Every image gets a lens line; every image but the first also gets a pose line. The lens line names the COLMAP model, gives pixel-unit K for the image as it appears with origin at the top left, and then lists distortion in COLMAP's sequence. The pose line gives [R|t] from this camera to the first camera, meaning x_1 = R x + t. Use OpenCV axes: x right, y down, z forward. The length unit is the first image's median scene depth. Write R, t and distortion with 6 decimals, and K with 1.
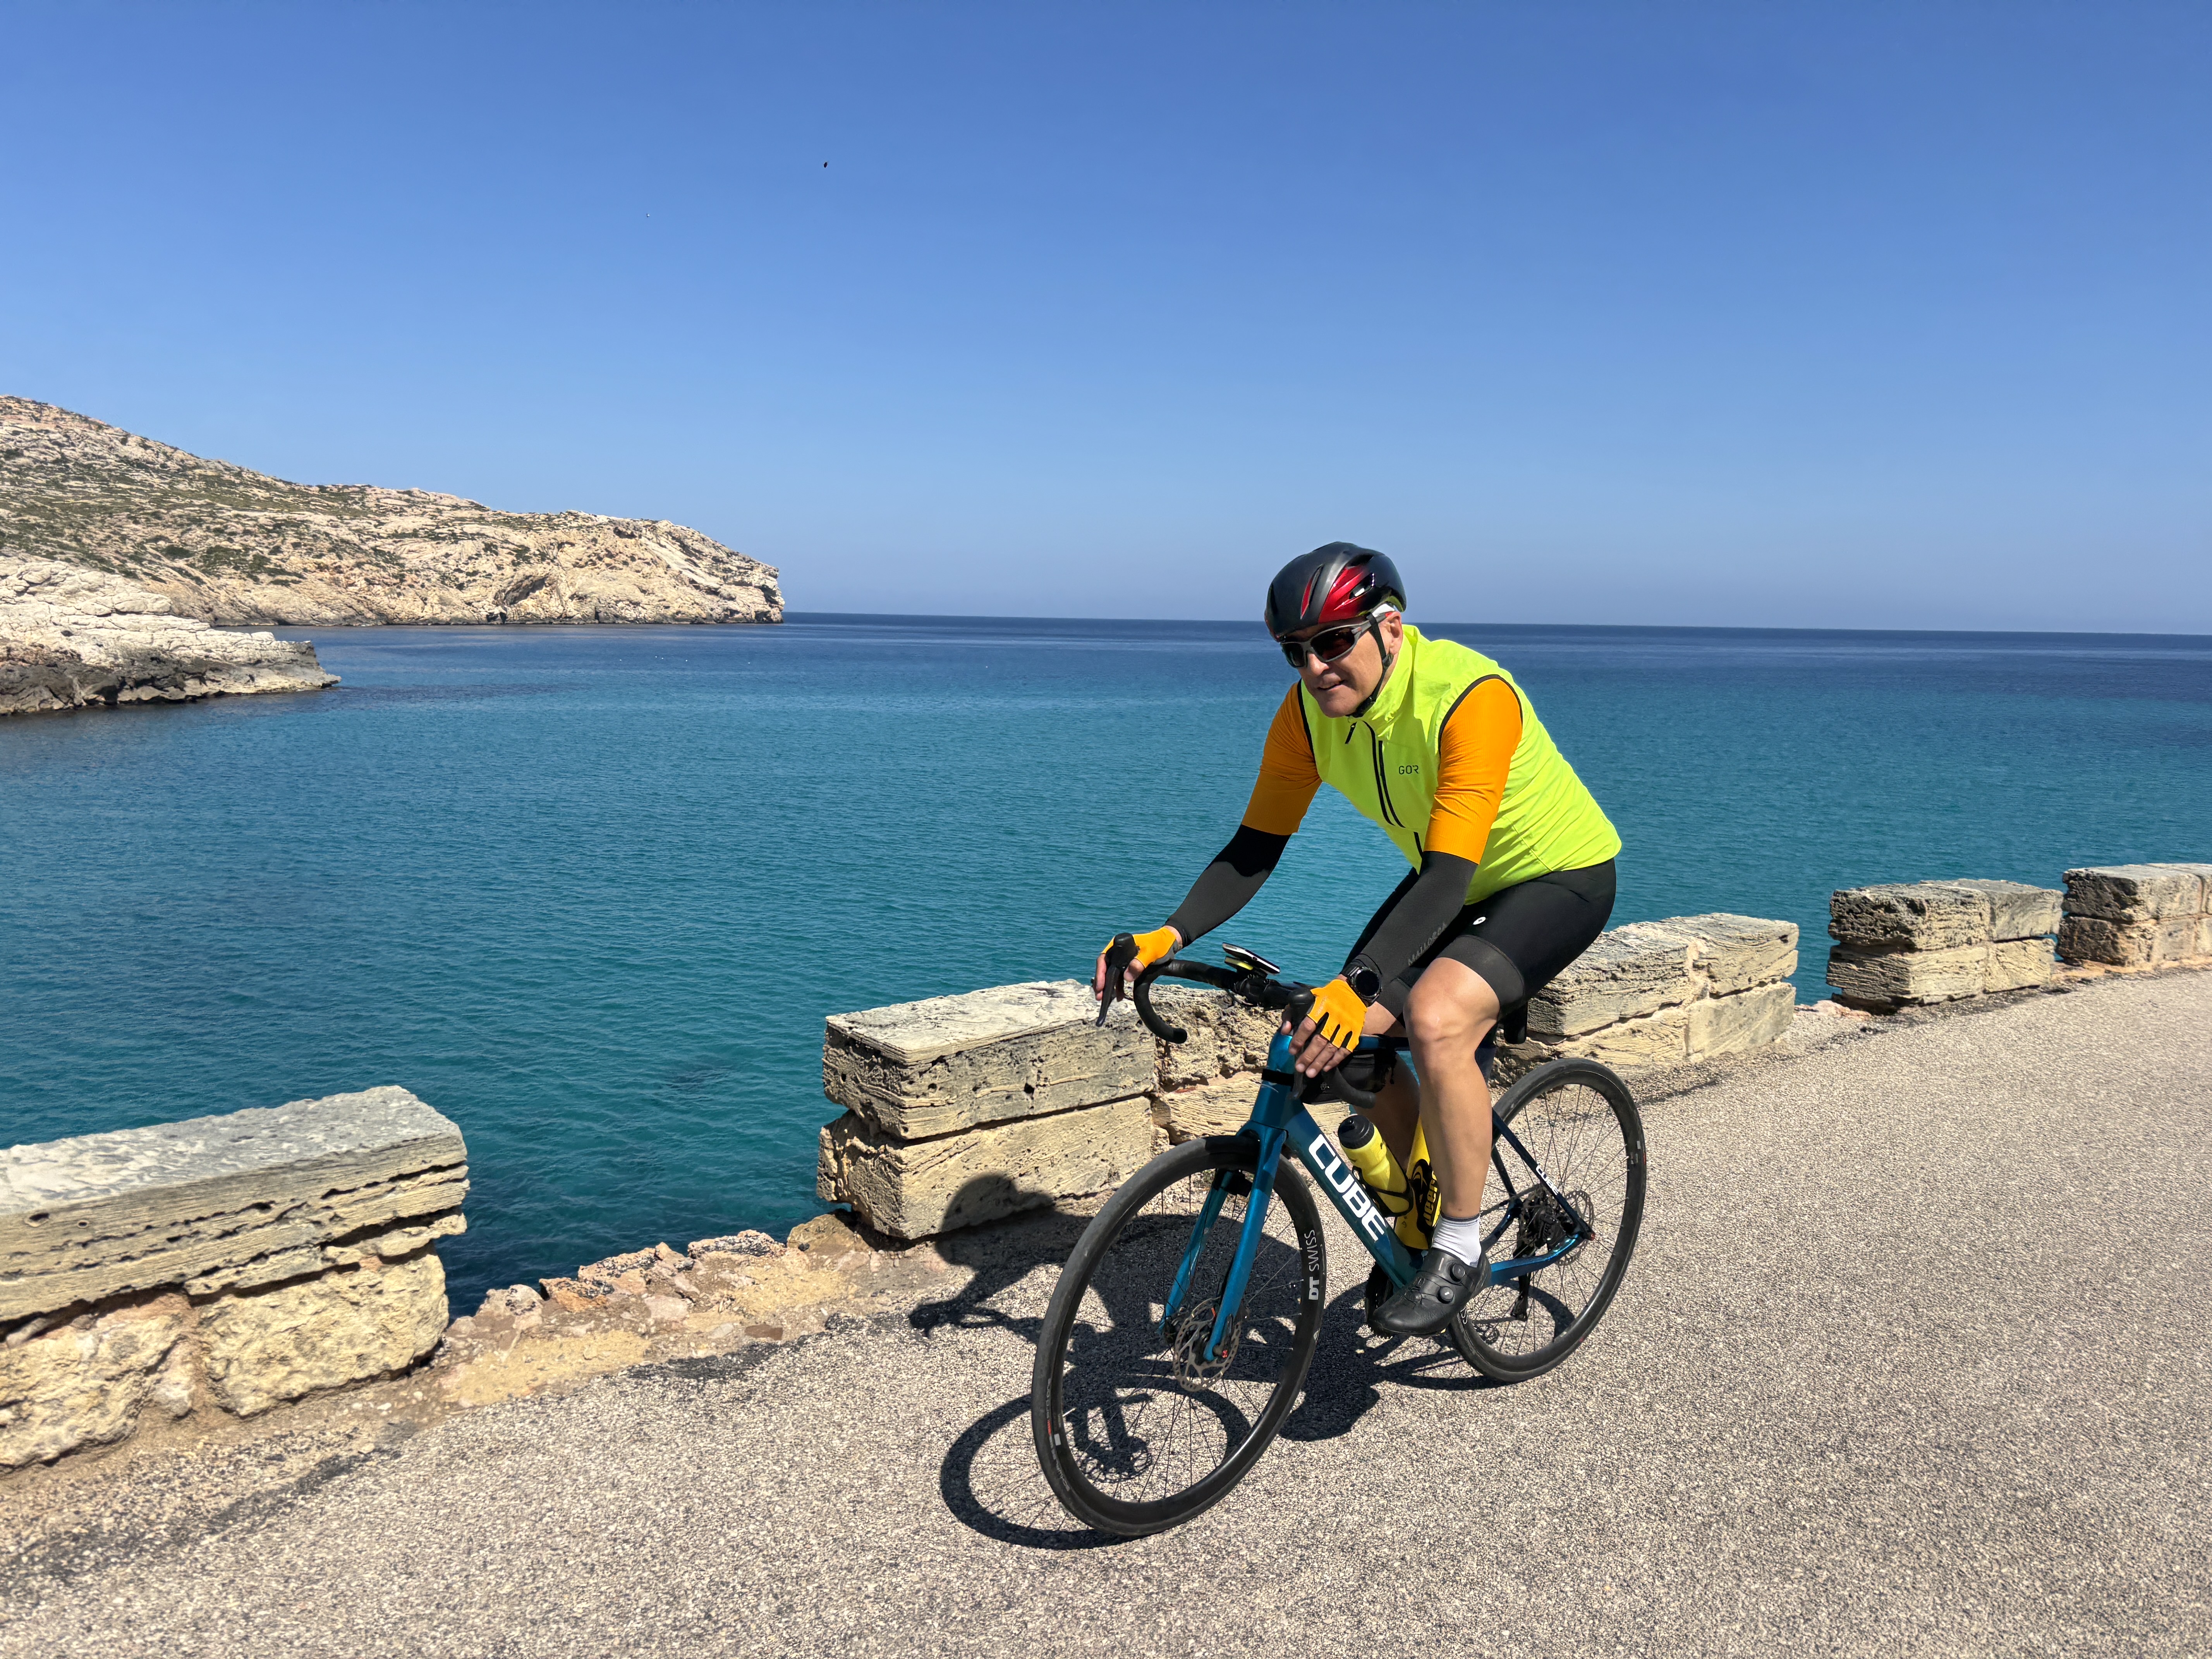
lens RADIAL K [[1667.4, 0, 1094.4], [0, 1667.4, 845.3], [0, 0, 1]] dist [0.030264, -0.021711]
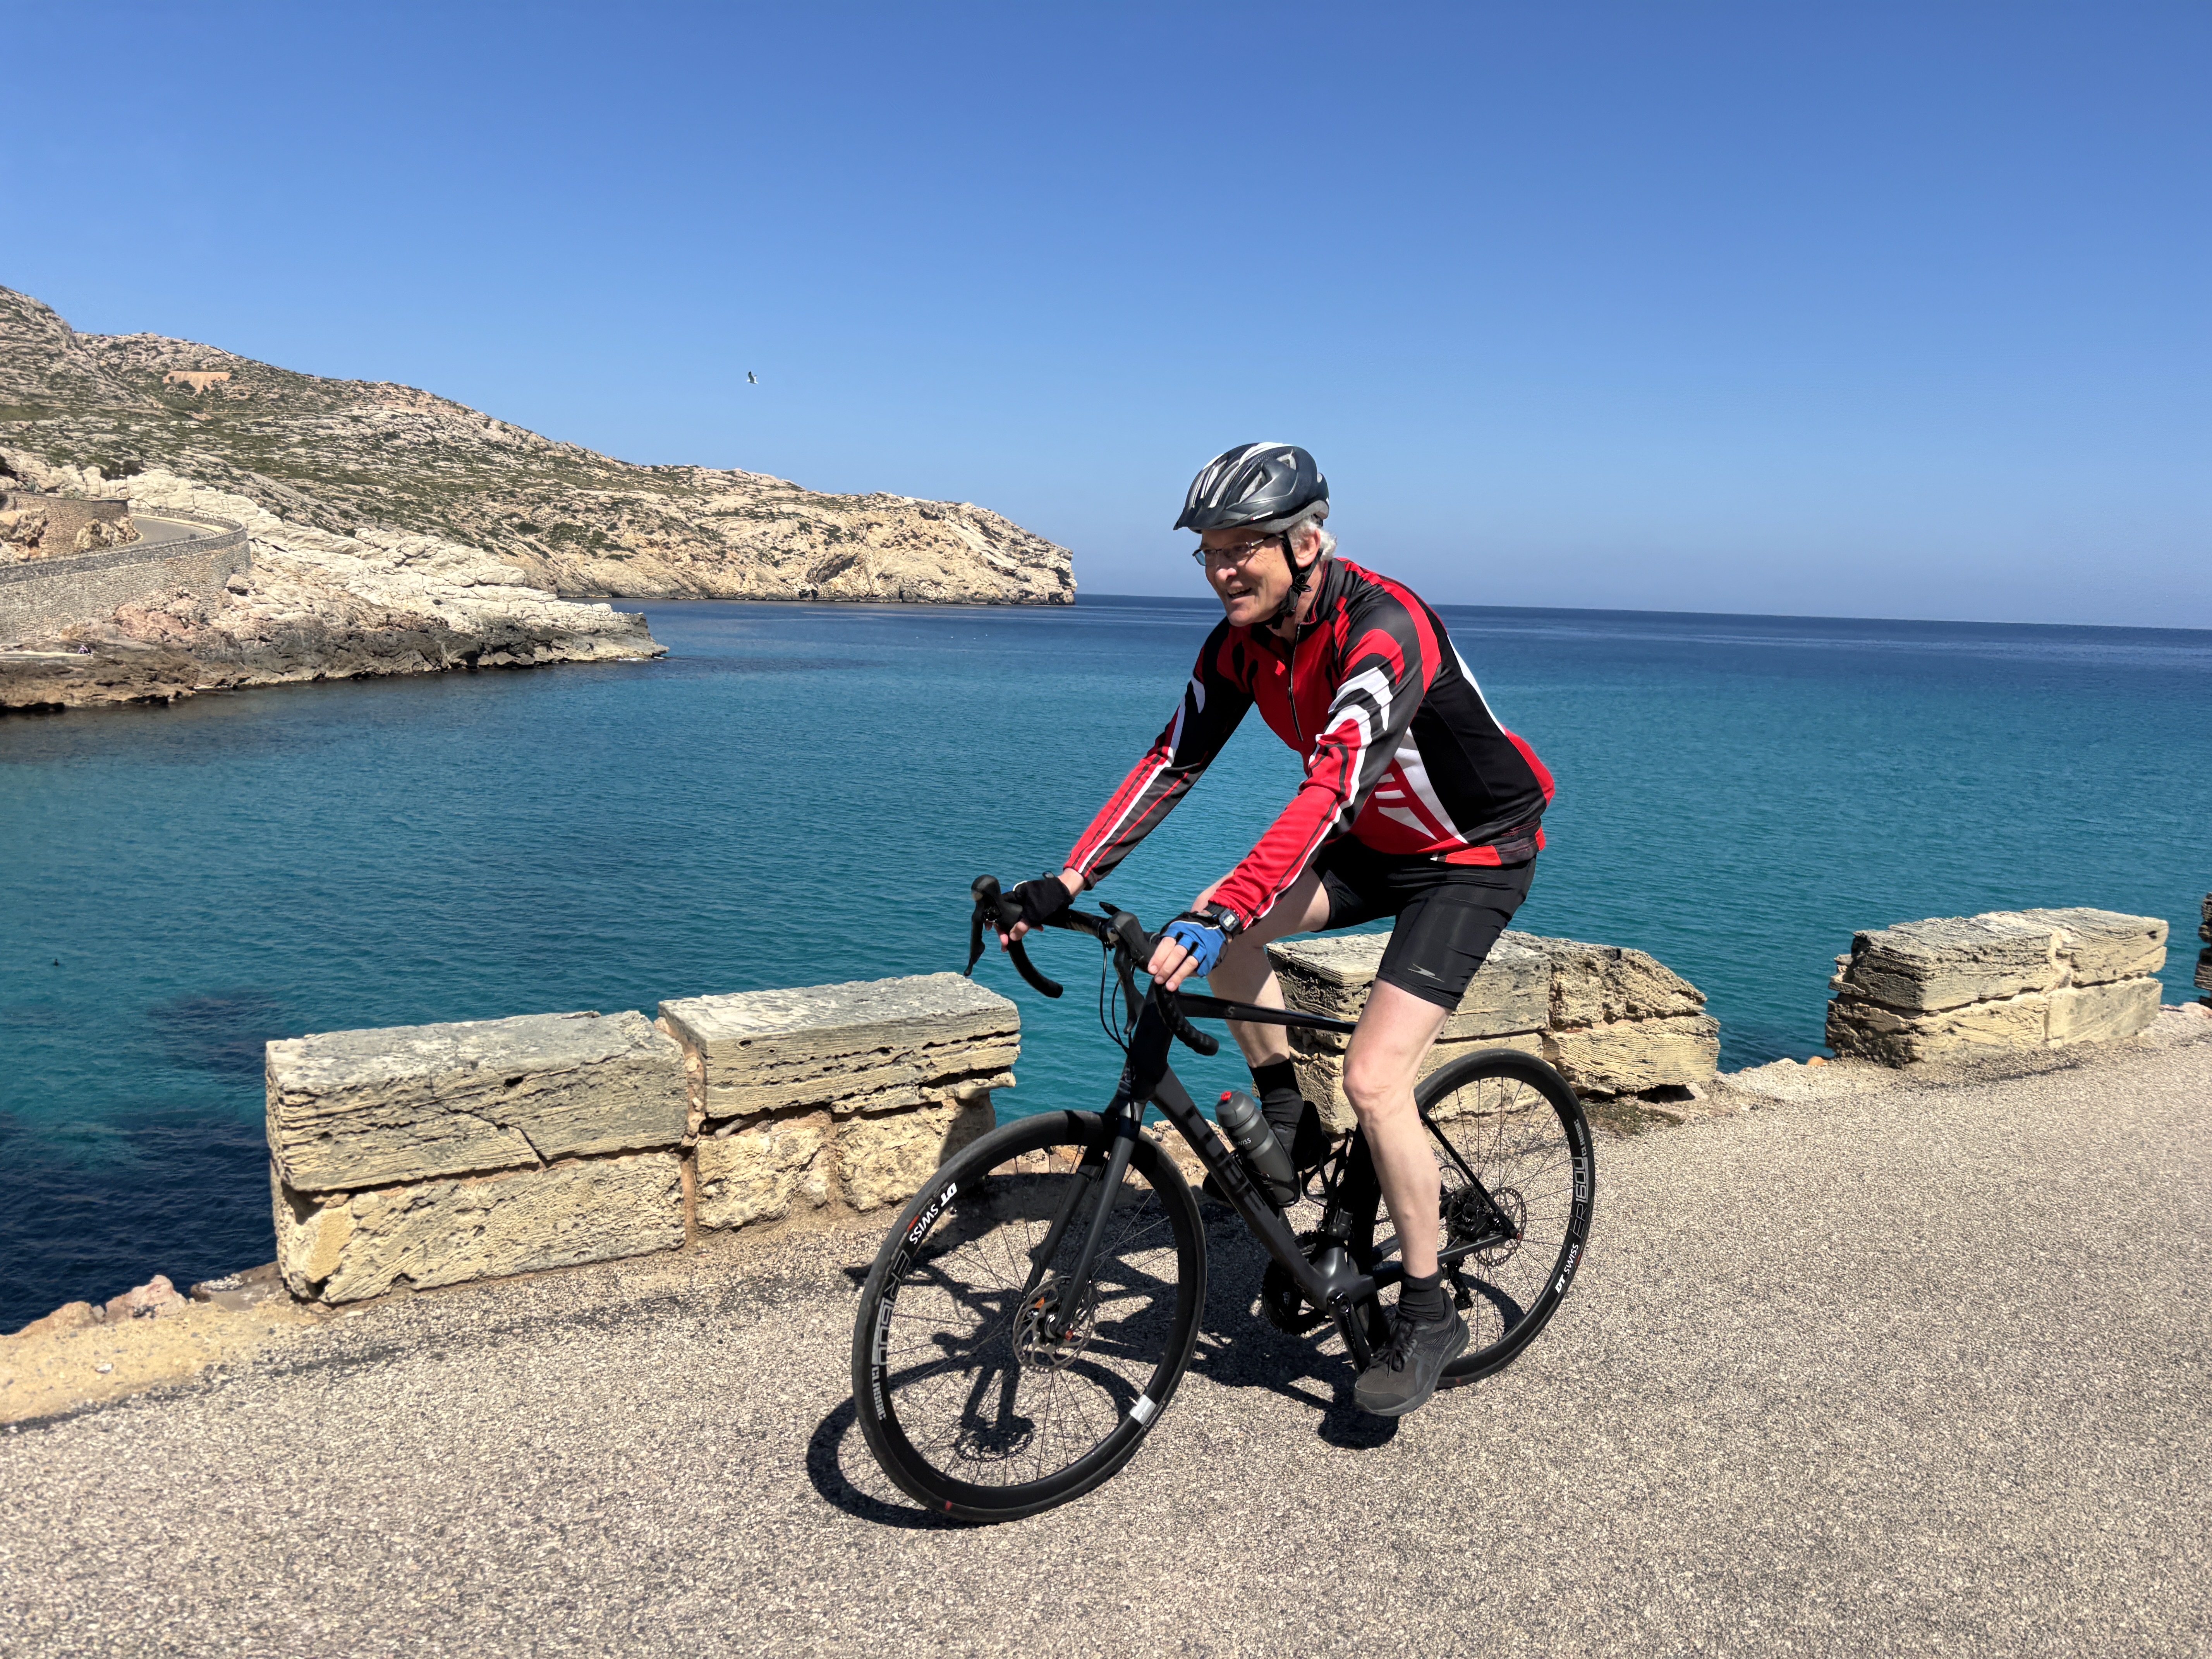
lens RADIAL K [[1665.1, 0, 1099.9], [0, 1665.1, 828.1], [0, 0, 1]] dist [0.059698, -0.066296]
pose [[0.985848, 0.040033, -0.162792, -0.092927], [-0.040133, 0.999191, 0.002679, 0.022794], [0.162767, 0.003892, 0.986657, -0.199658]]
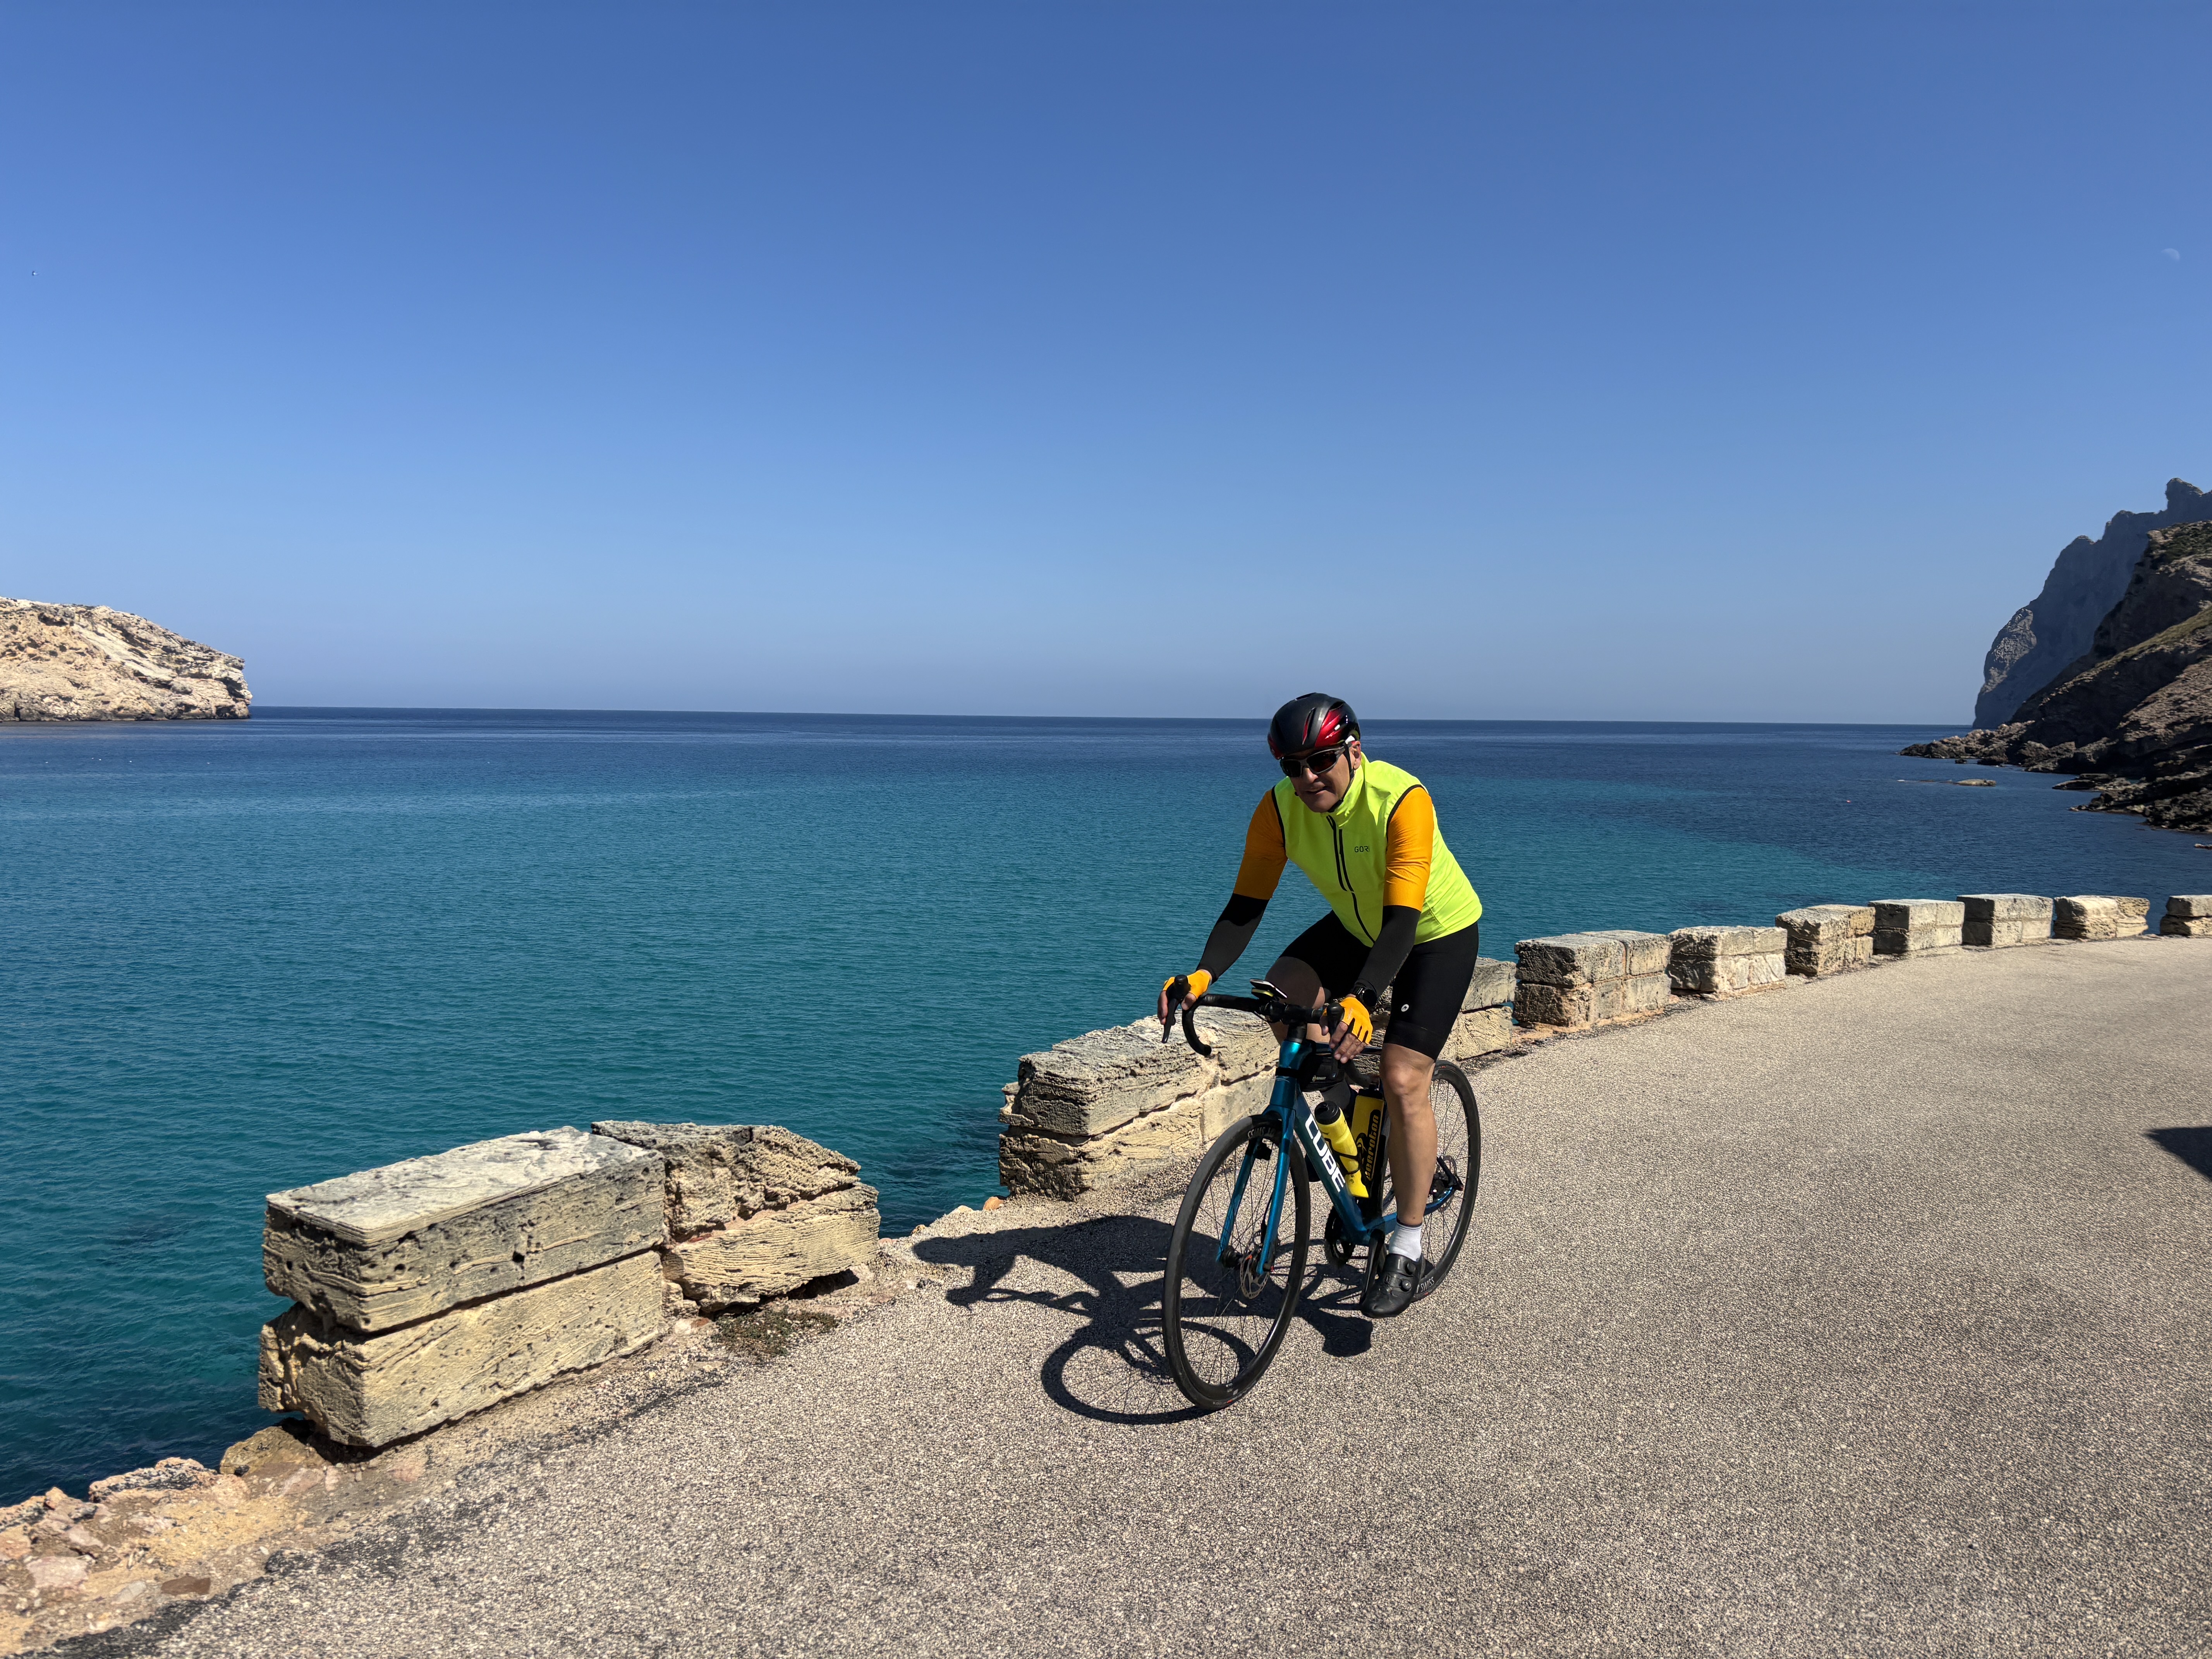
lens RADIAL K [[1664.8, 0, 1094.9], [0, 1664.8, 832.8], [0, 0, 1]] dist [0.040825, -0.048521]
pose [[0.960237, -0.026371, 0.277939, 0.015196], [0.043498, 0.997503, -0.055637, -0.018384], [-0.275778, 0.065515, 0.958986, 0.035860]]
